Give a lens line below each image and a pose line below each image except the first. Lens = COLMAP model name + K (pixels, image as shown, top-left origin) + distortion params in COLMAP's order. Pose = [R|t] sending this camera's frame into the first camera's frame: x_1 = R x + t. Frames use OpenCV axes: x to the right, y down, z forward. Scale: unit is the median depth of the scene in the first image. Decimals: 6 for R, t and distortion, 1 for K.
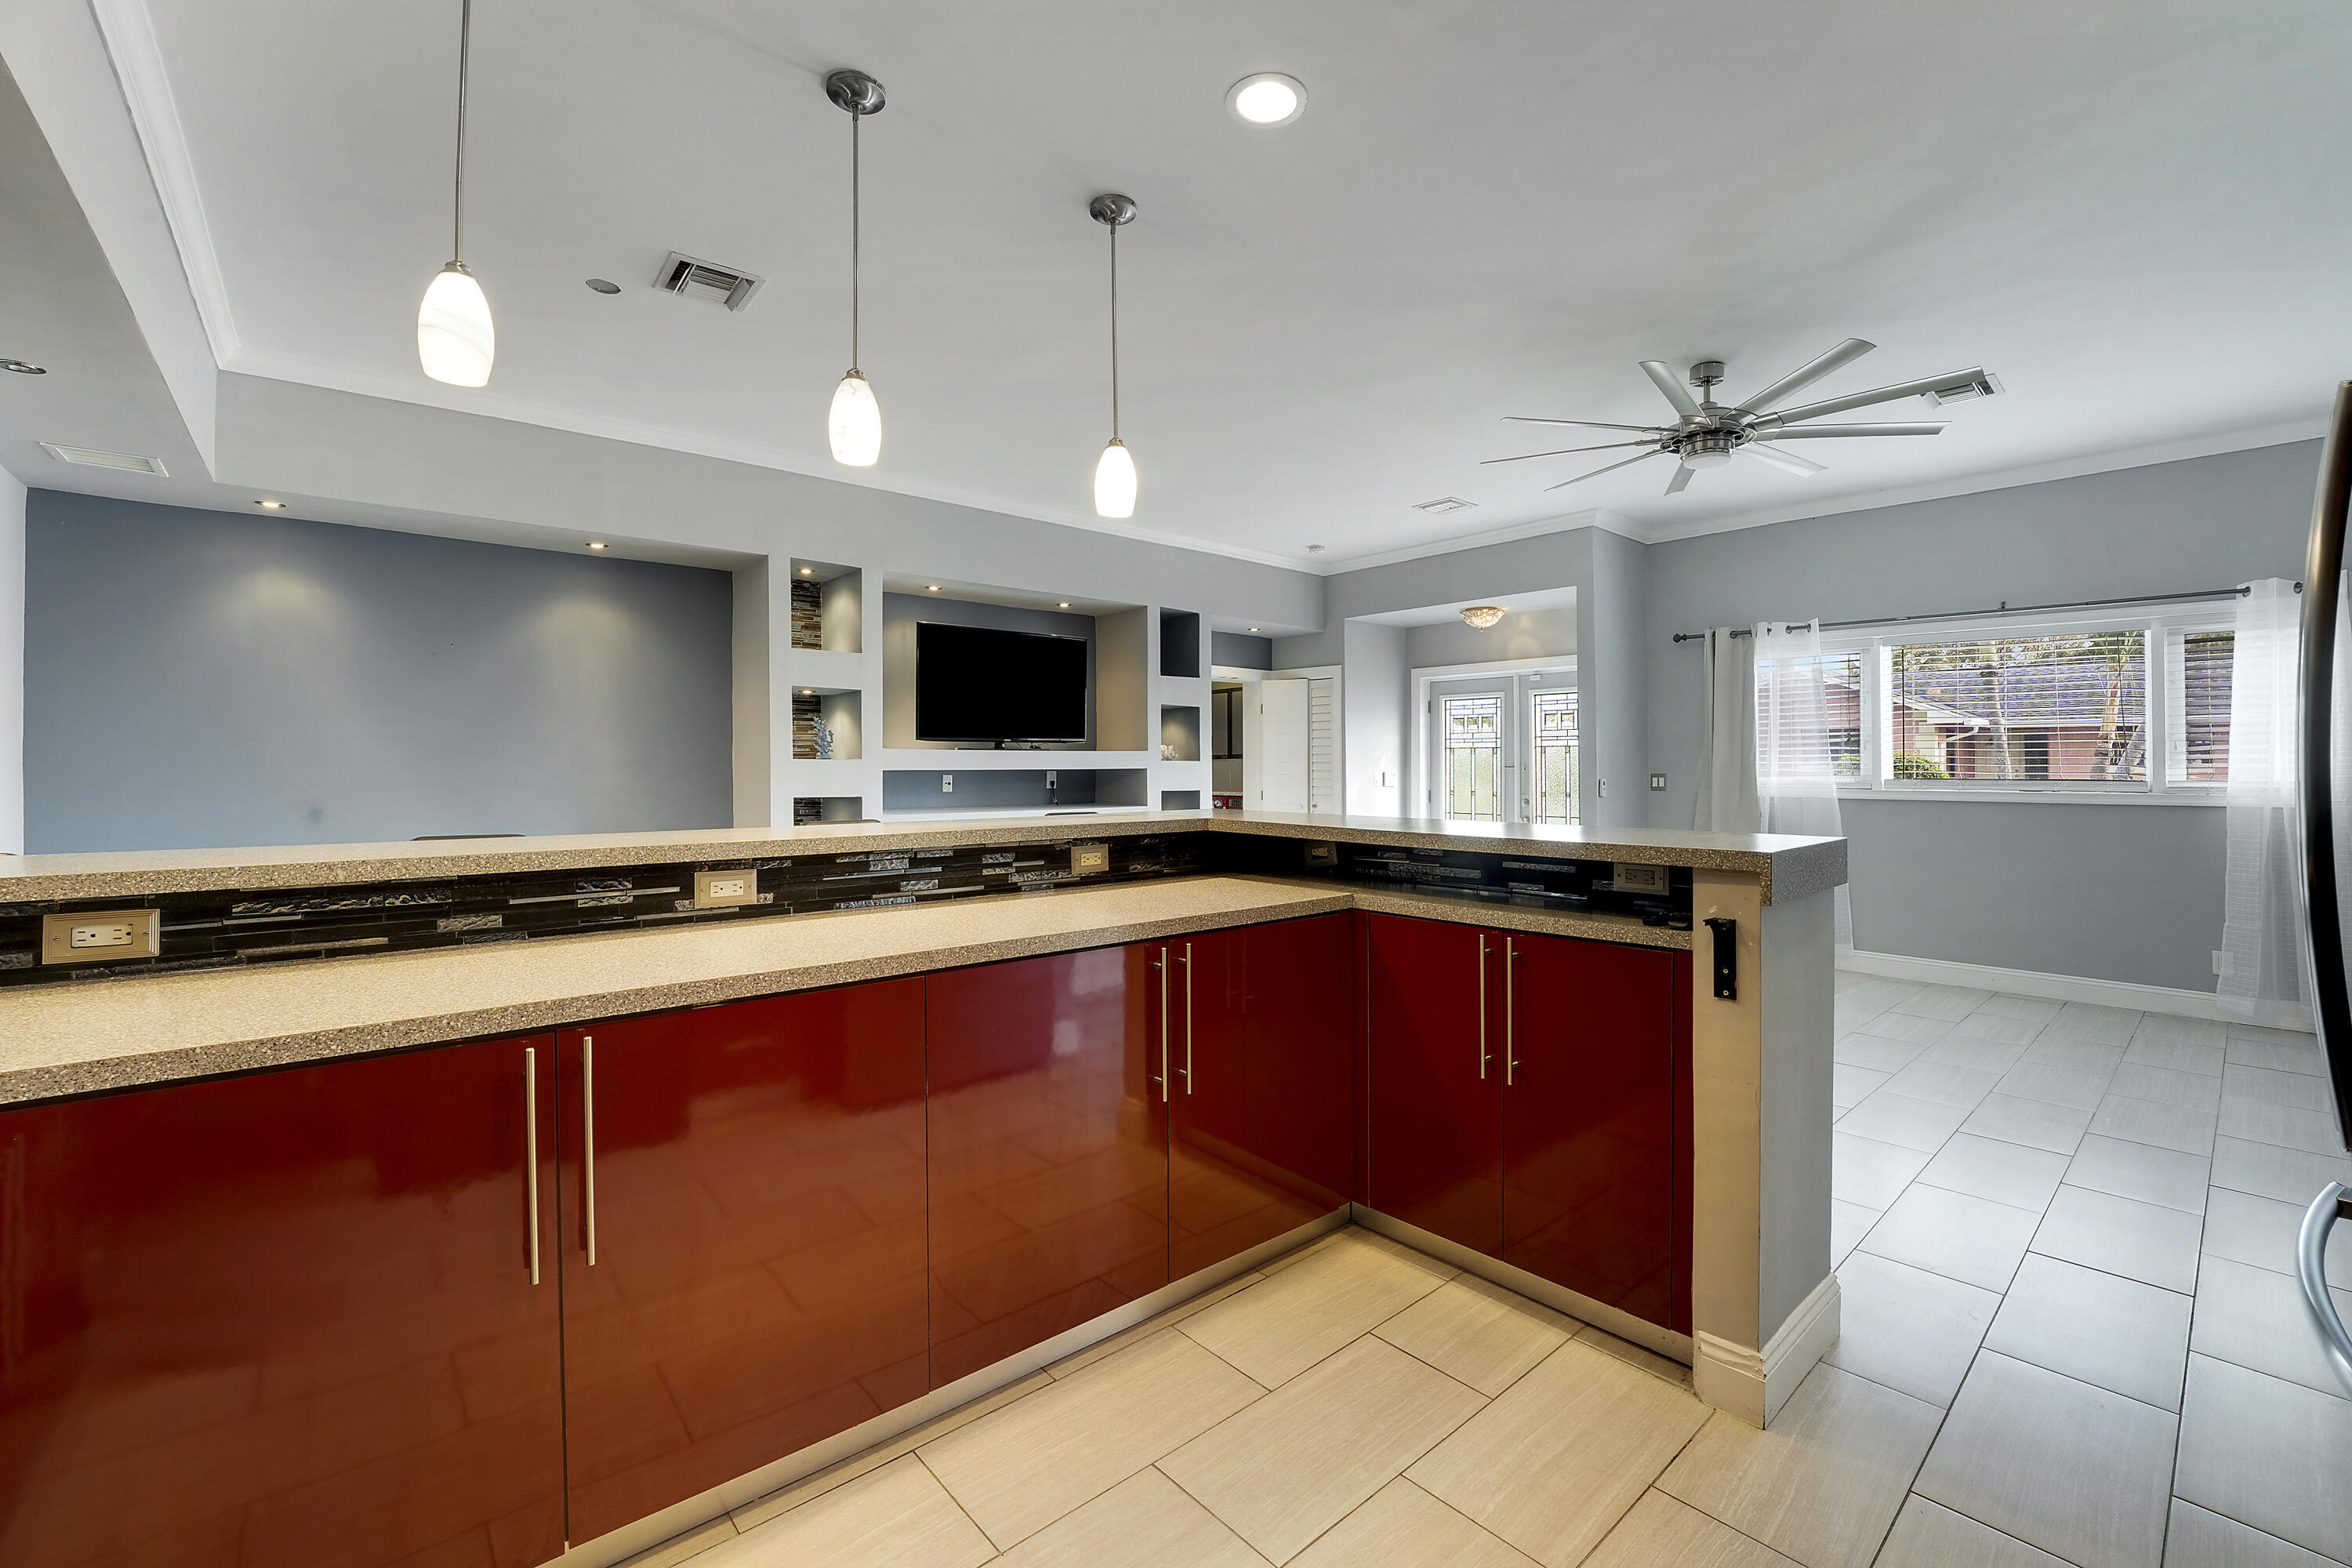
lens RADIAL K [[999.7, 0, 1176.0], [0, 999.7, 784.0], [0, 0, 1]] dist [-0.000982, -0.000087]
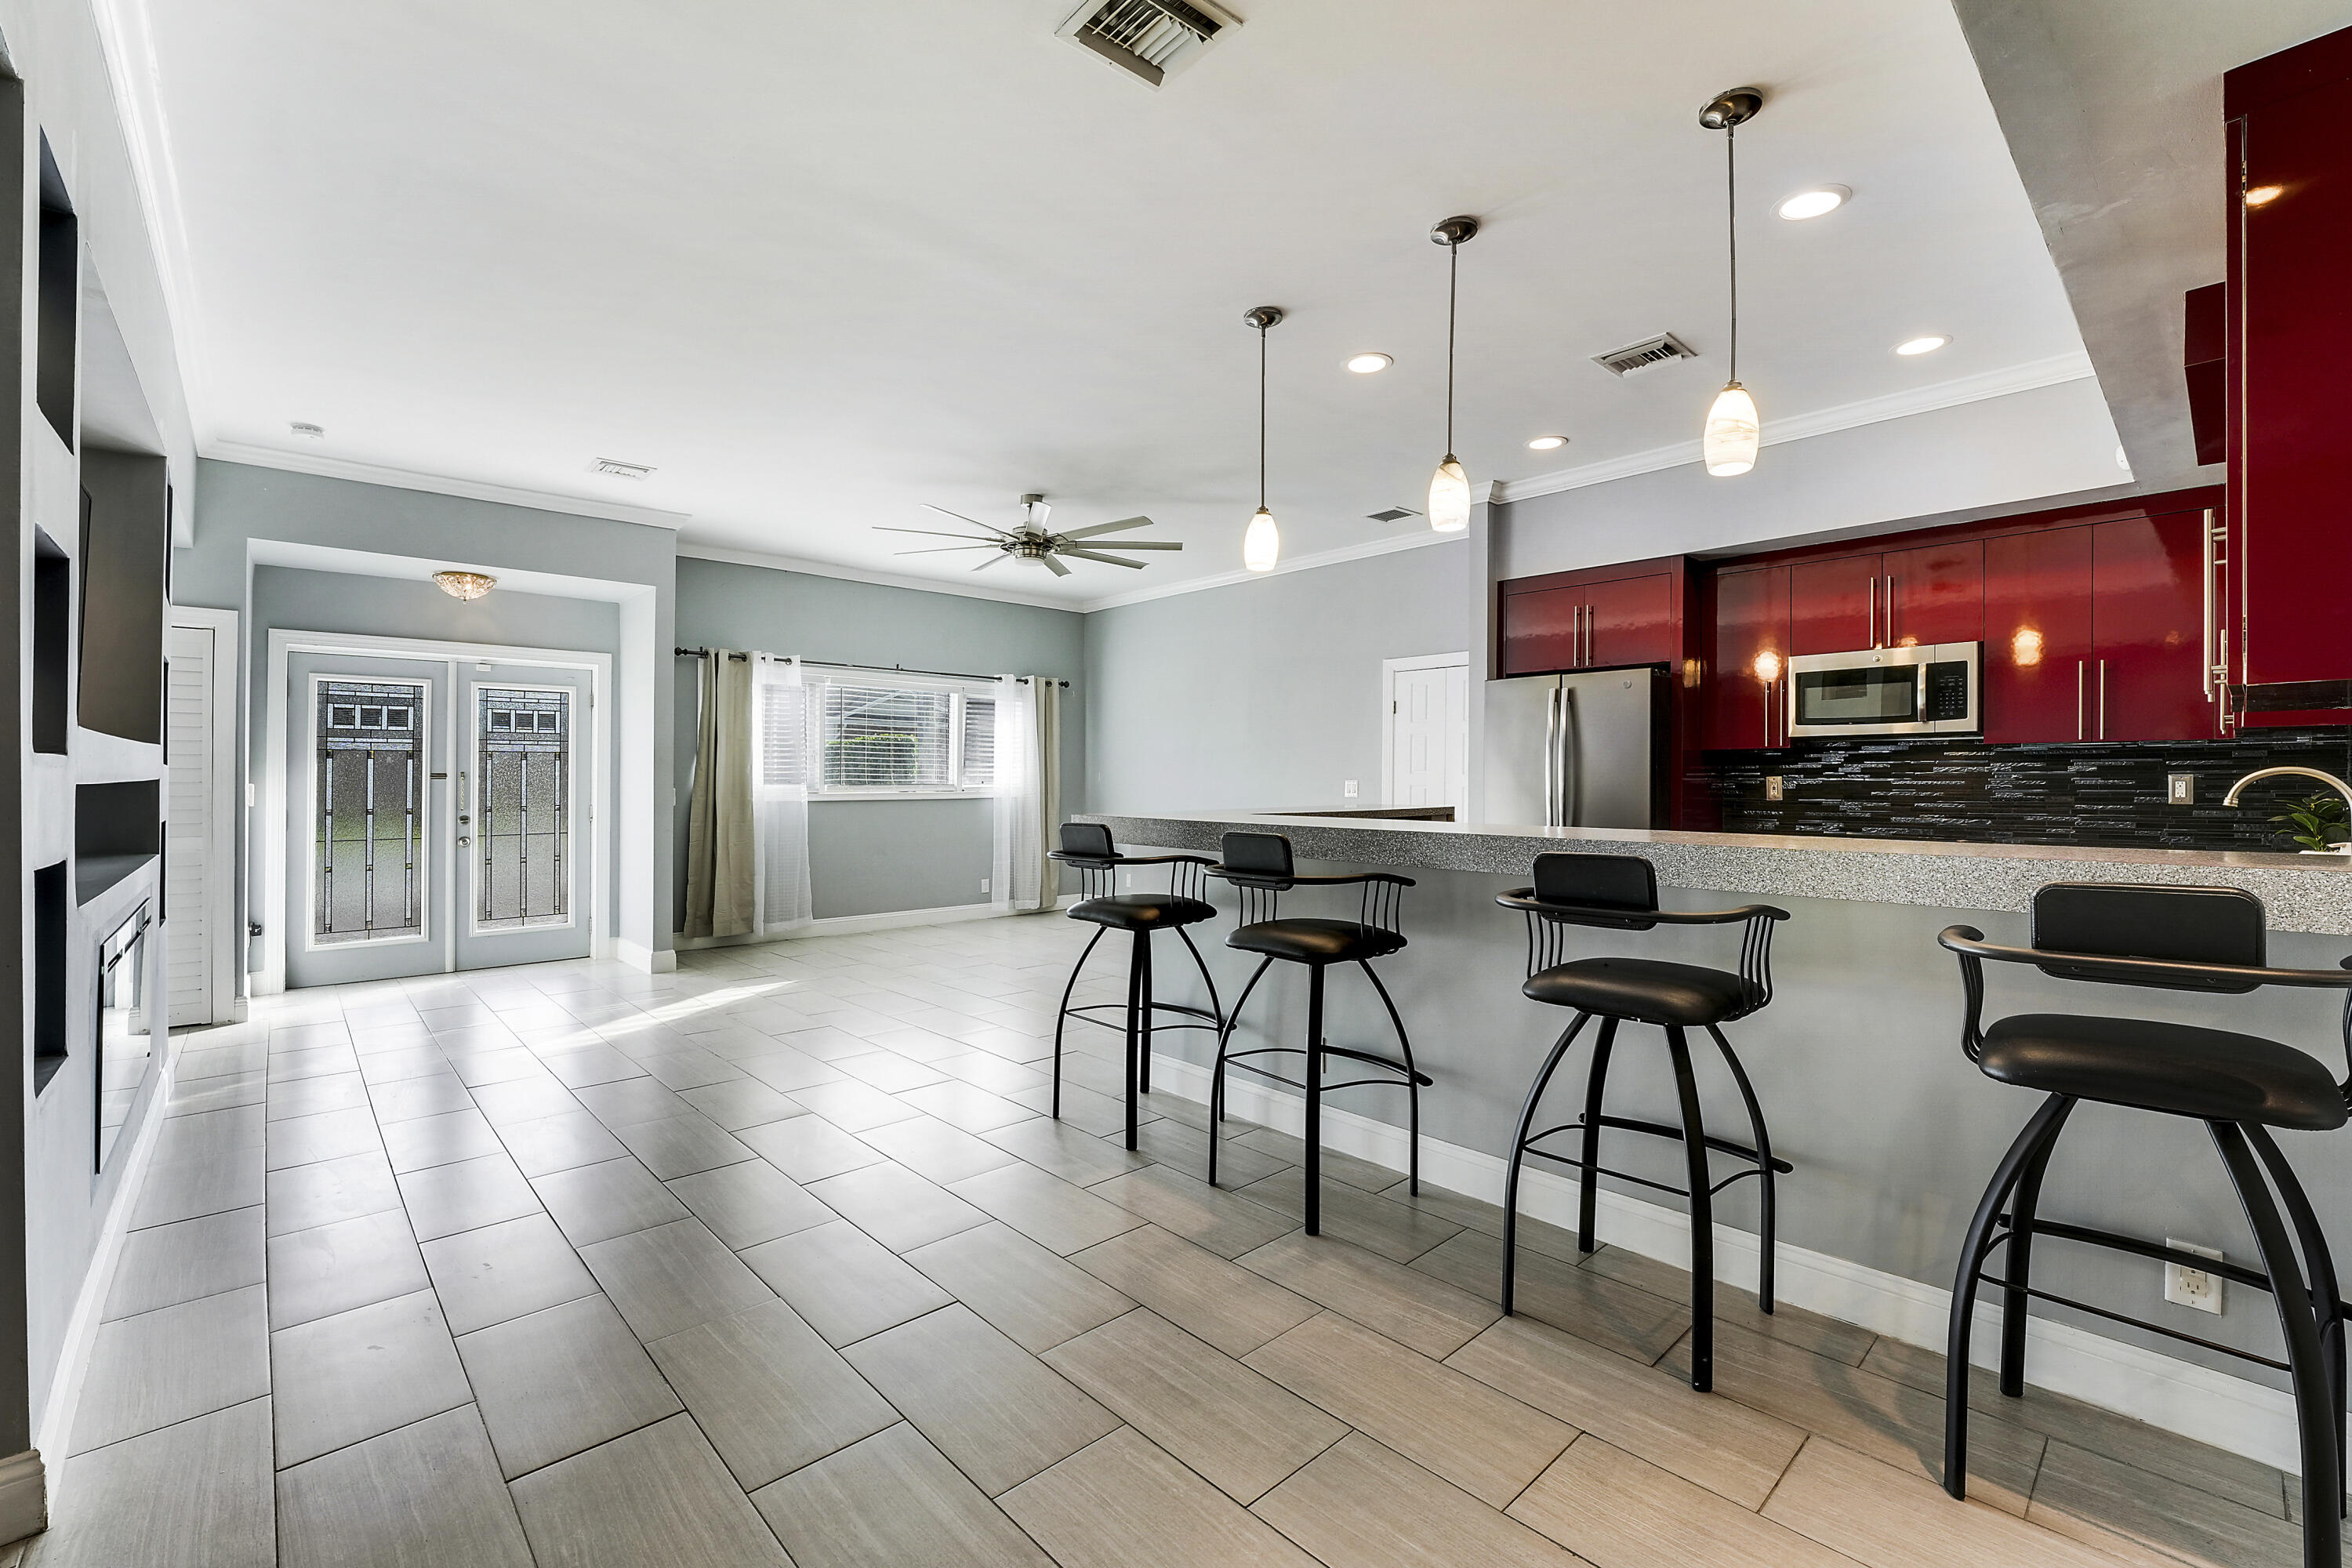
lens RADIAL K [[999.7, 0, 1176.0], [0, 999.7, 784.0], [0, 0, 1]] dist [-0.000982, -0.000087]
pose [[-0.016564, -0.016085, 0.999733, -0.569200], [0.013818, 0.999771, 0.016315, -0.020156], [-0.999767, 0.014084, -0.016338, 0.535236]]
